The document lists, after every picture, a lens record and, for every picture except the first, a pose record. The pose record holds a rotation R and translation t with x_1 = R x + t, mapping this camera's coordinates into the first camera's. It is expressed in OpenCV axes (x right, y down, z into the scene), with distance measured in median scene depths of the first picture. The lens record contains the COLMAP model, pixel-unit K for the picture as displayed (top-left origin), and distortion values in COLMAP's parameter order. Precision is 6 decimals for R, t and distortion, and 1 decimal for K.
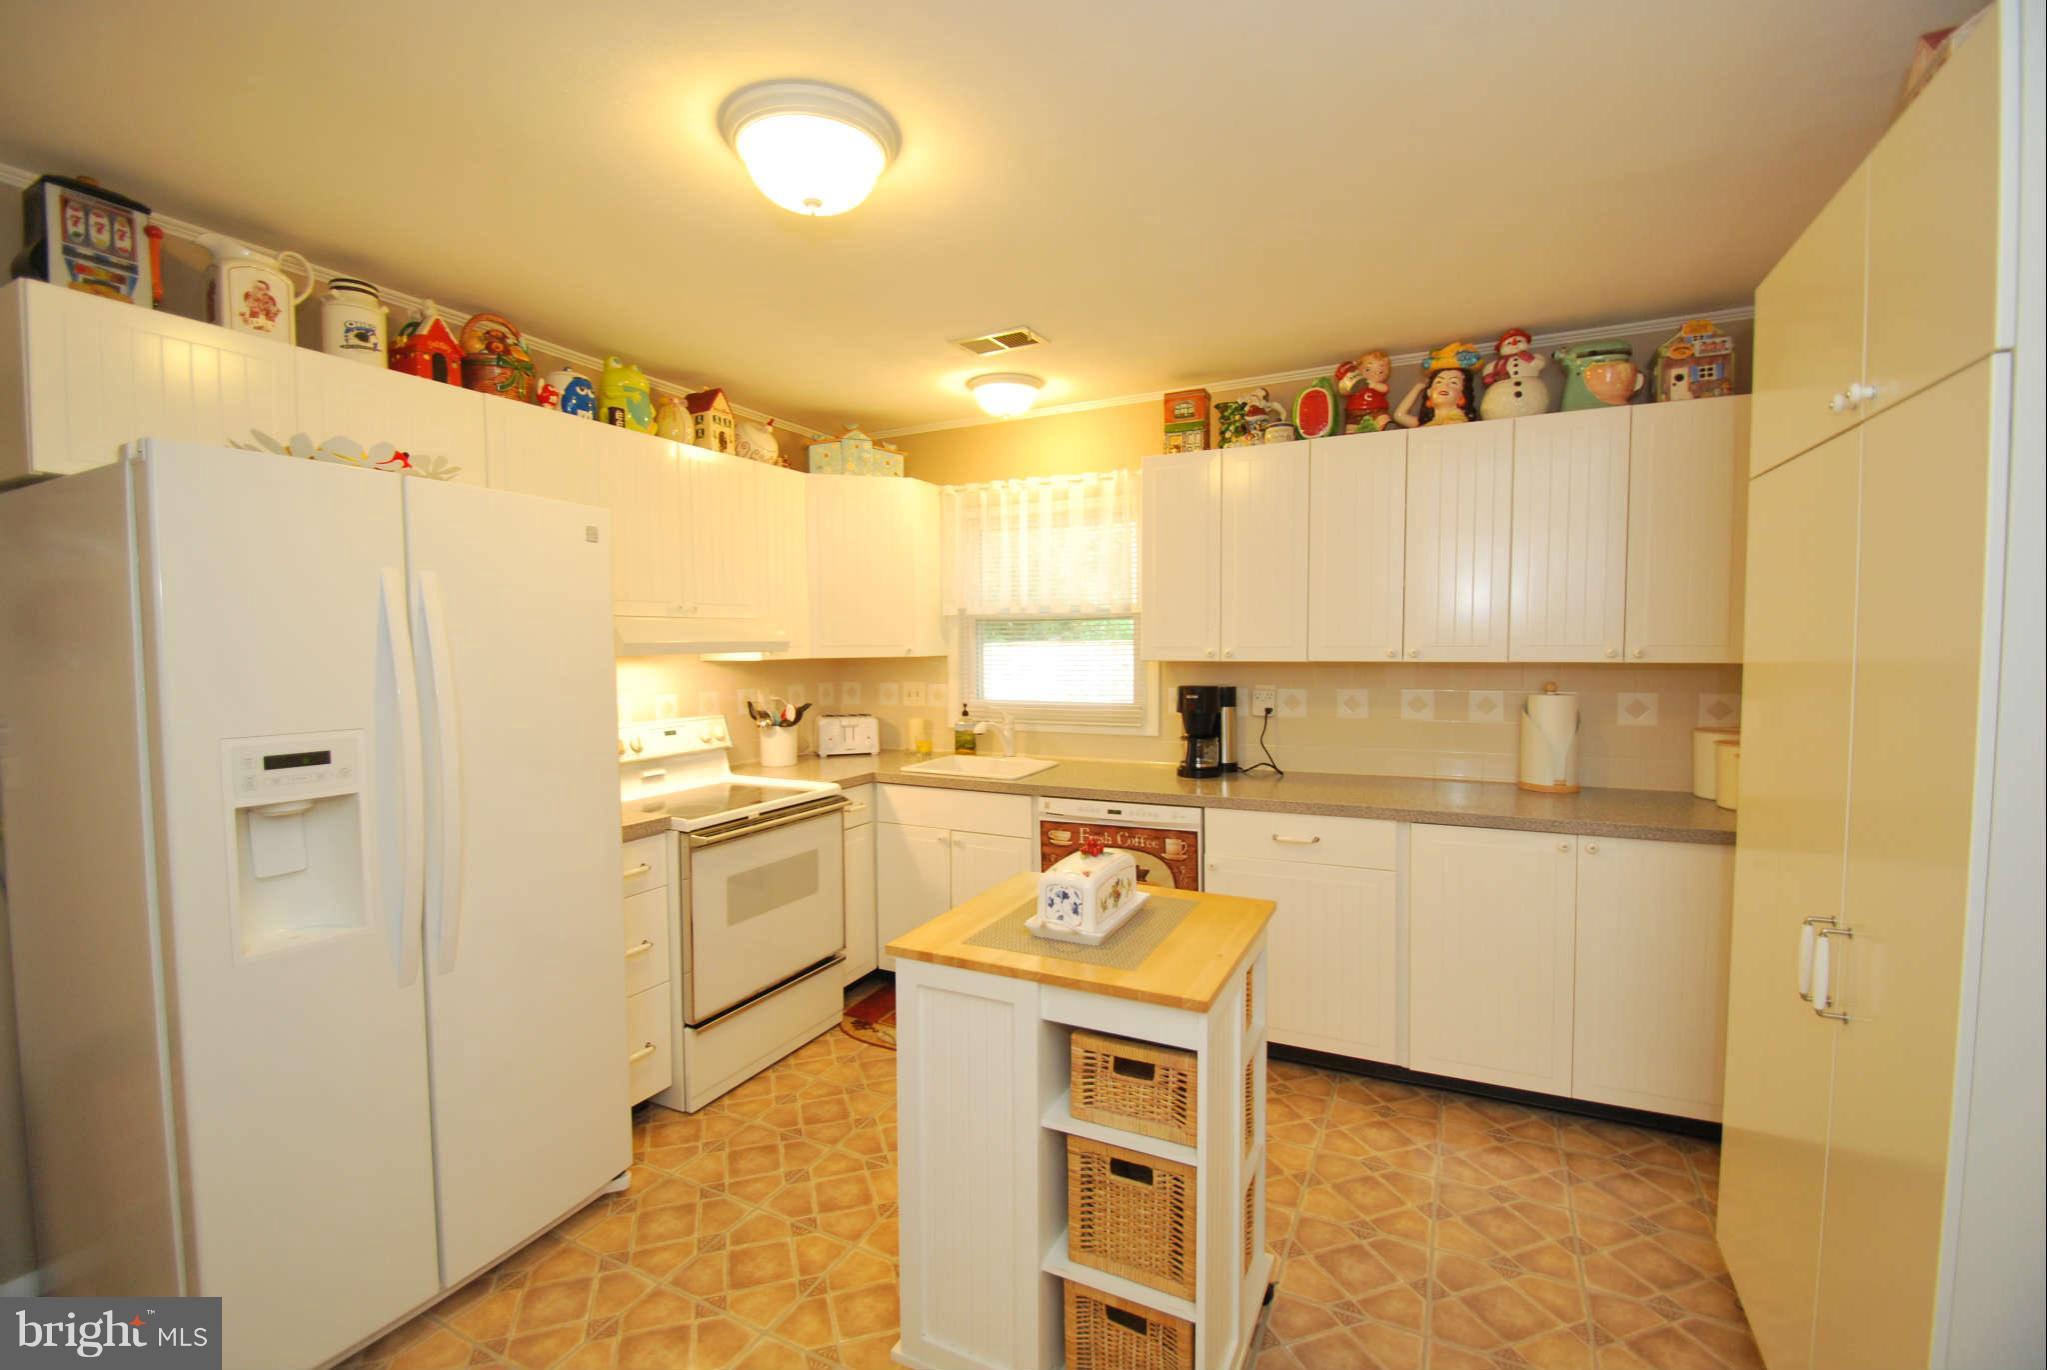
lens RADIAL K [[891.8, 0, 1000.9], [0, 891.8, 689.3], [0, 0, 1]] dist [0.016927, -0.019156]
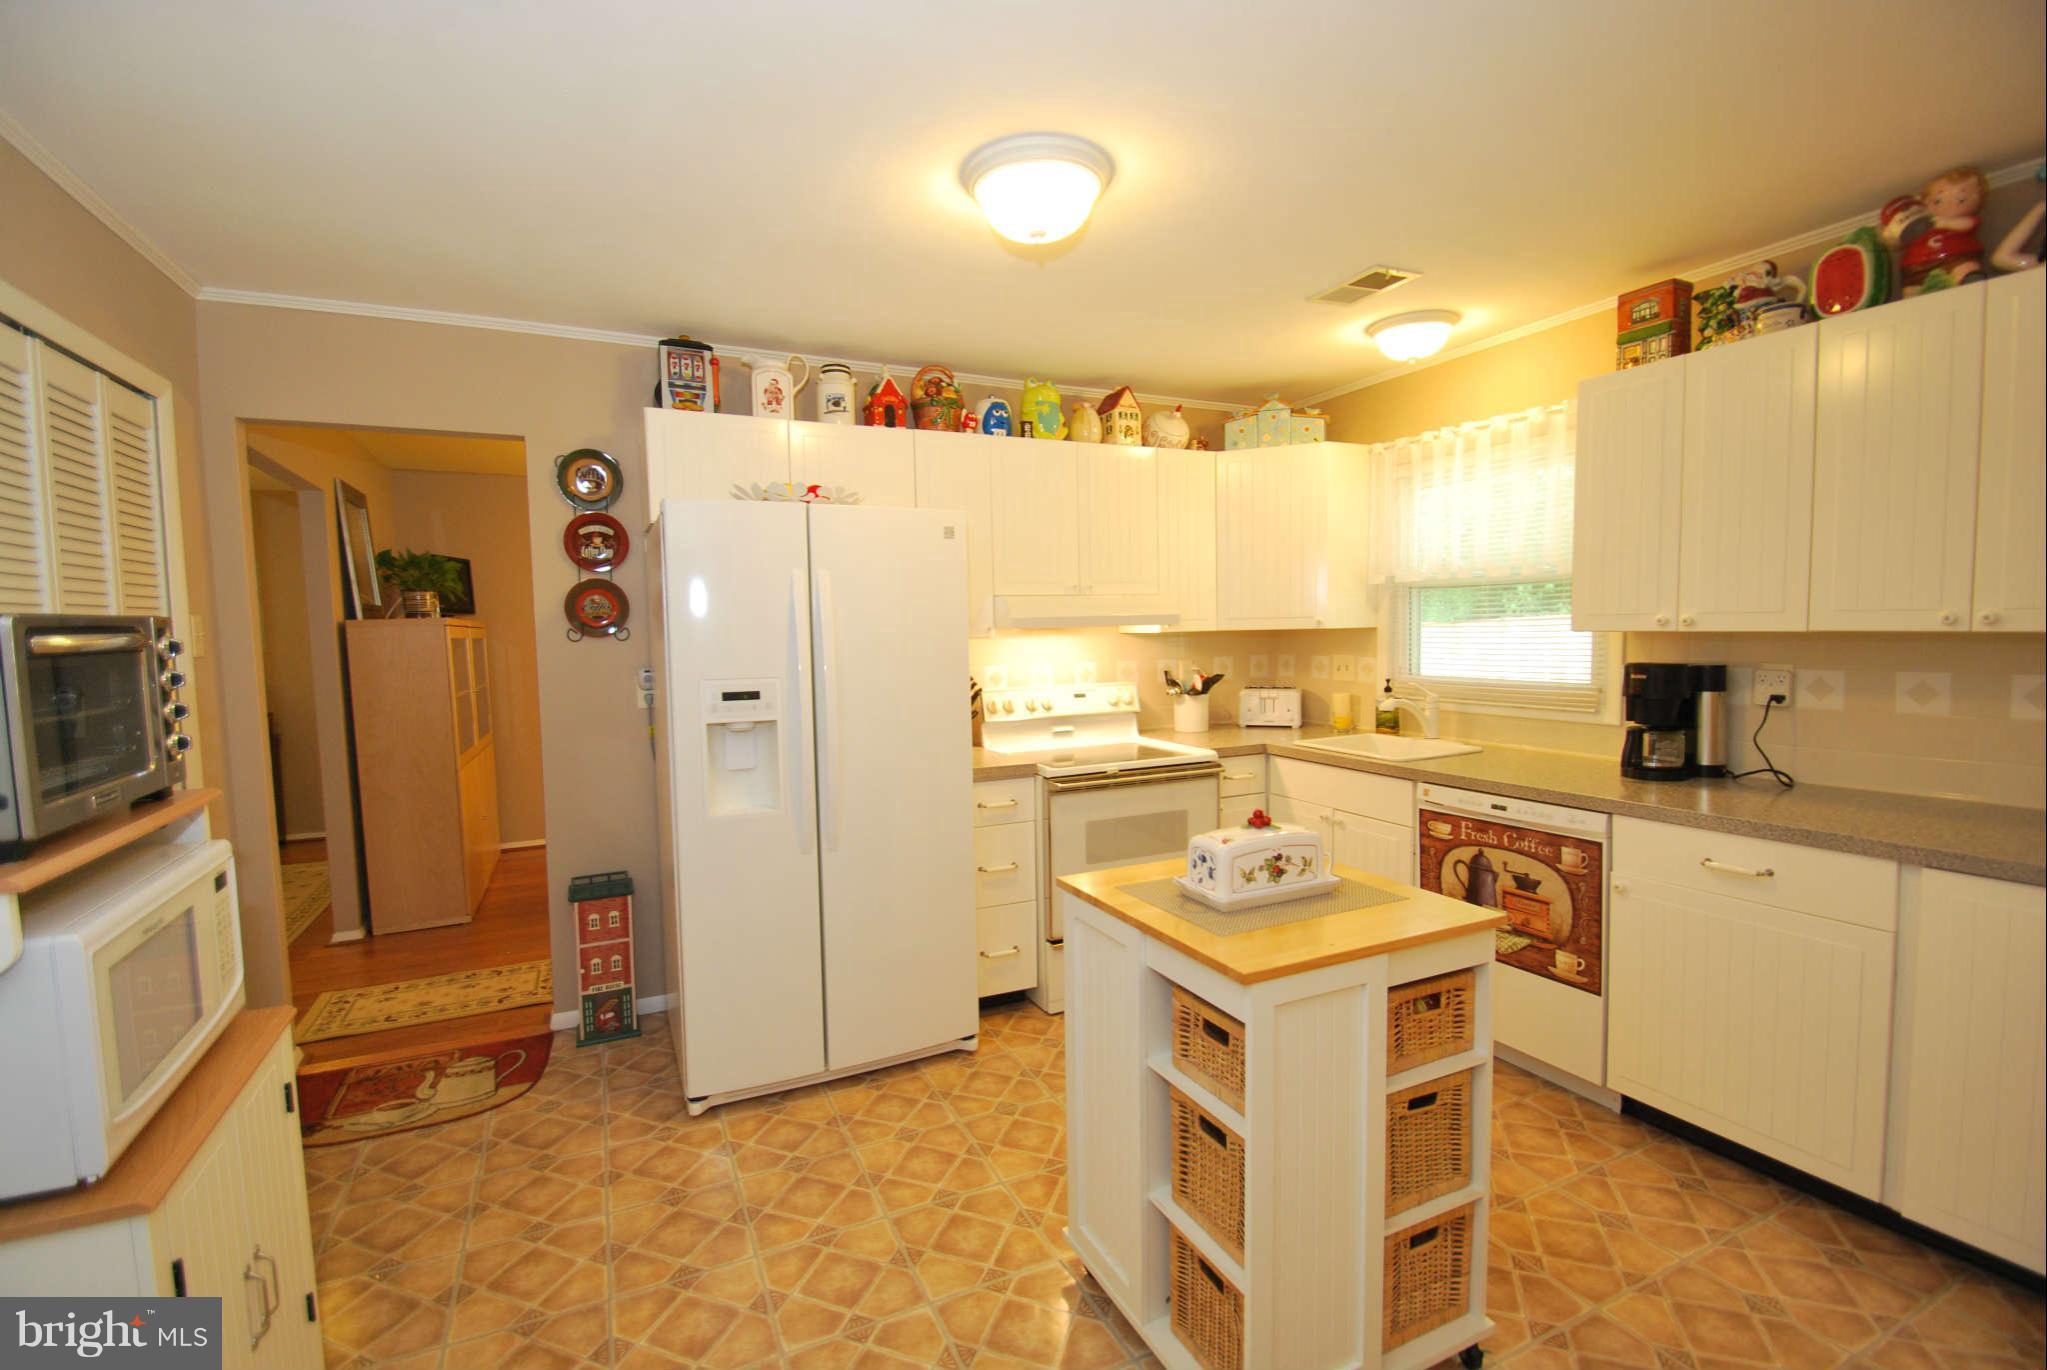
lens RADIAL K [[891.8, 0, 1000.9], [0, 891.8, 689.3], [0, 0, 1]] dist [0.016927, -0.019156]
pose [[0.786892, 0.035328, -0.616079, 0.273321], [-0.018068, 0.999251, 0.034223, 0.003050], [0.616827, -0.015798, 0.786940, 0.028825]]
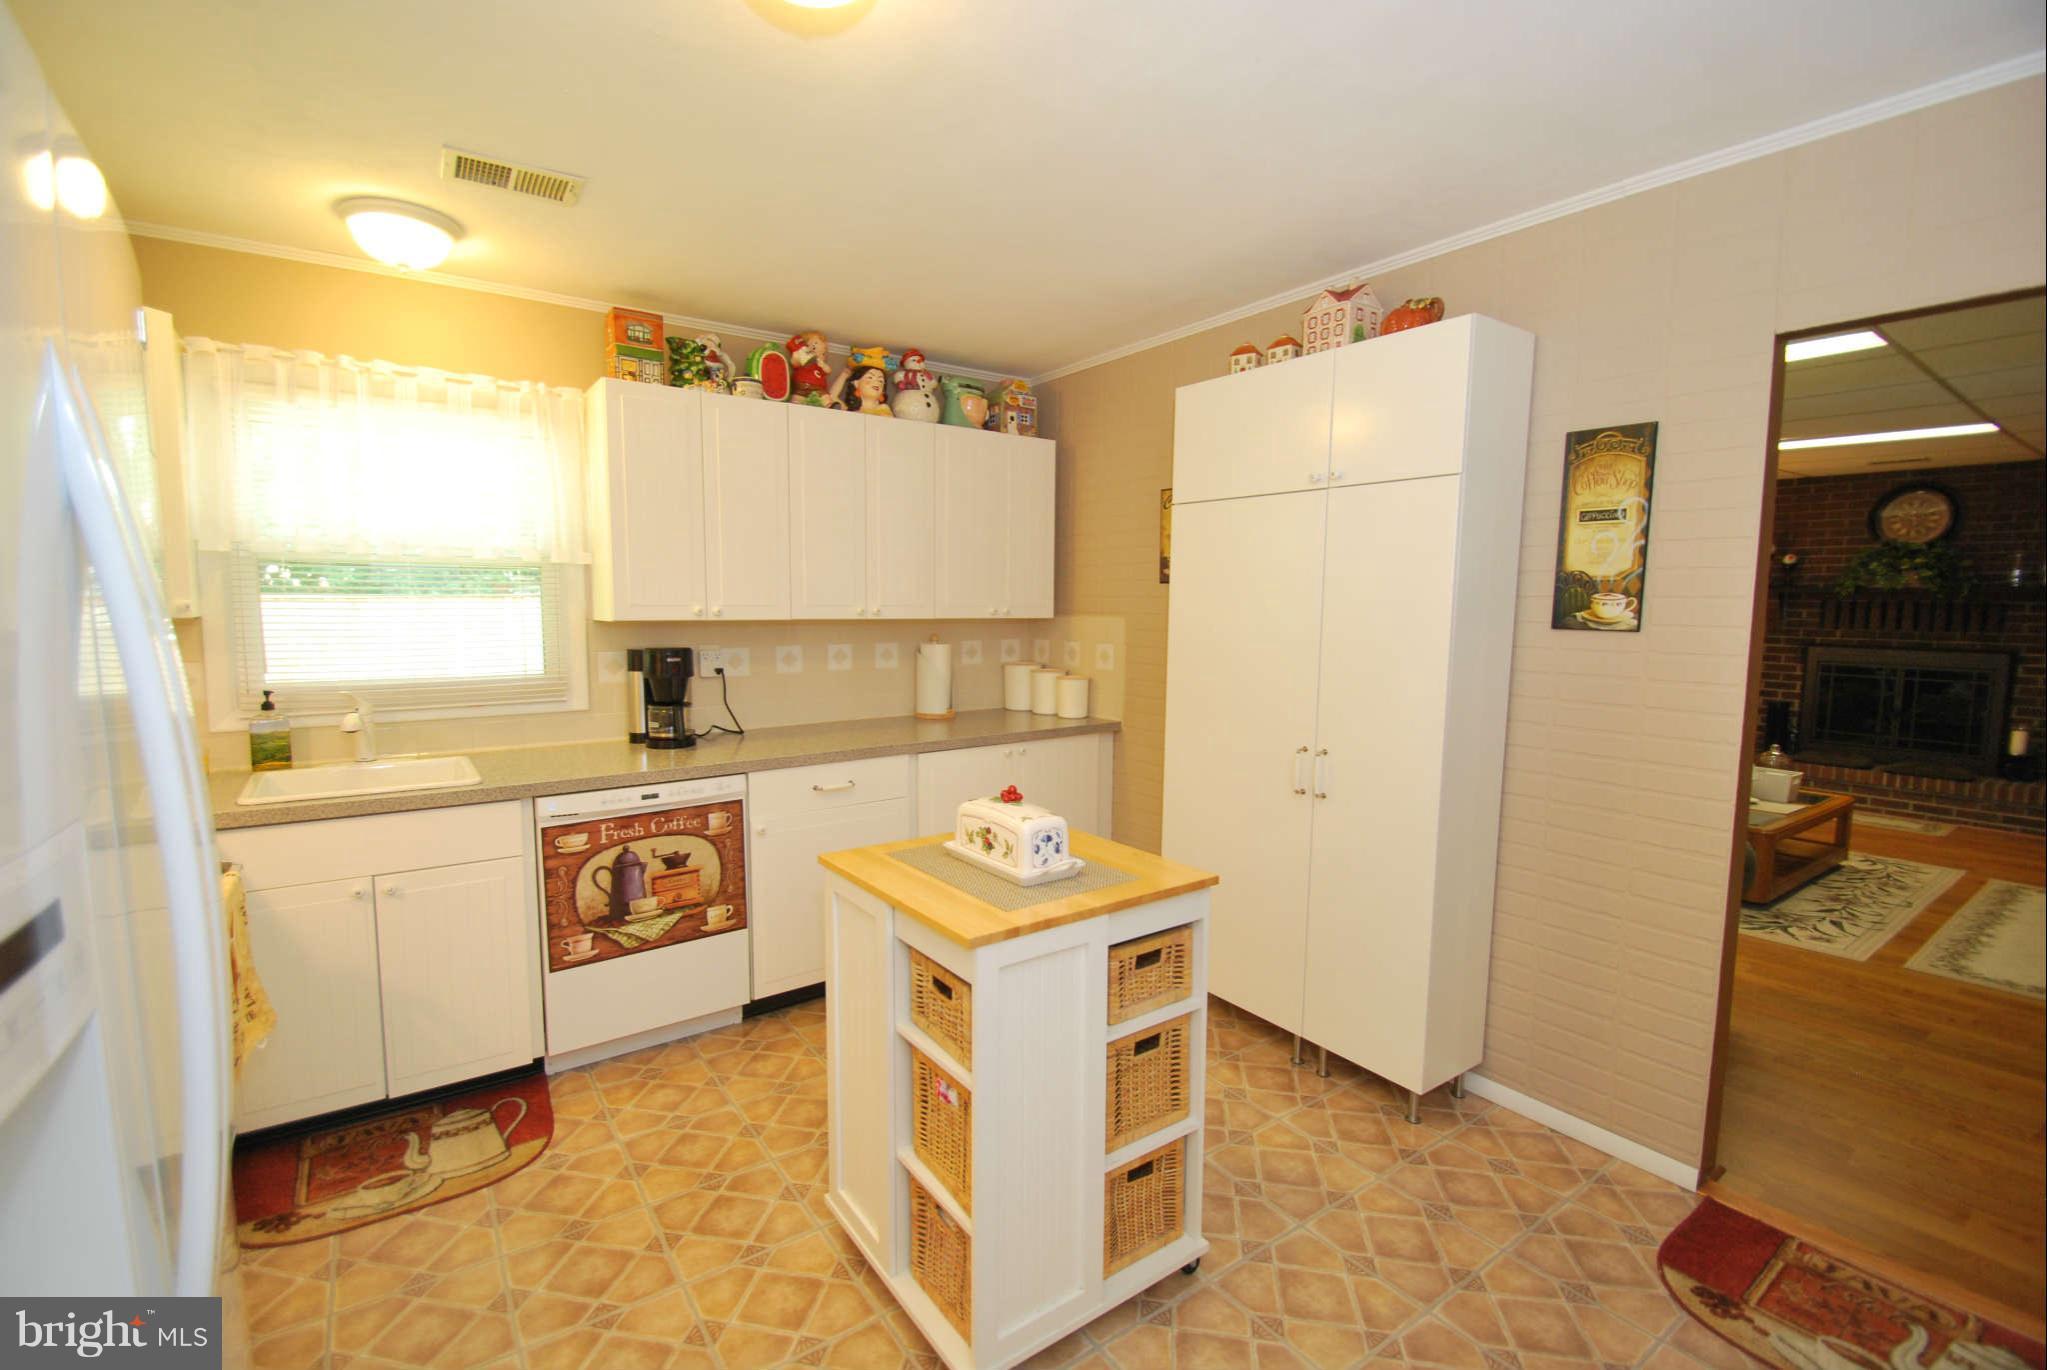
lens RADIAL K [[891.8, 0, 1000.9], [0, 891.8, 689.3], [0, 0, 1]] dist [0.016927, -0.019156]
pose [[0.461397, -0.075249, 0.883997, -0.463708], [0.038757, 0.997155, 0.064652, -0.007717], [-0.886347, 0.004431, 0.463001, 0.299868]]
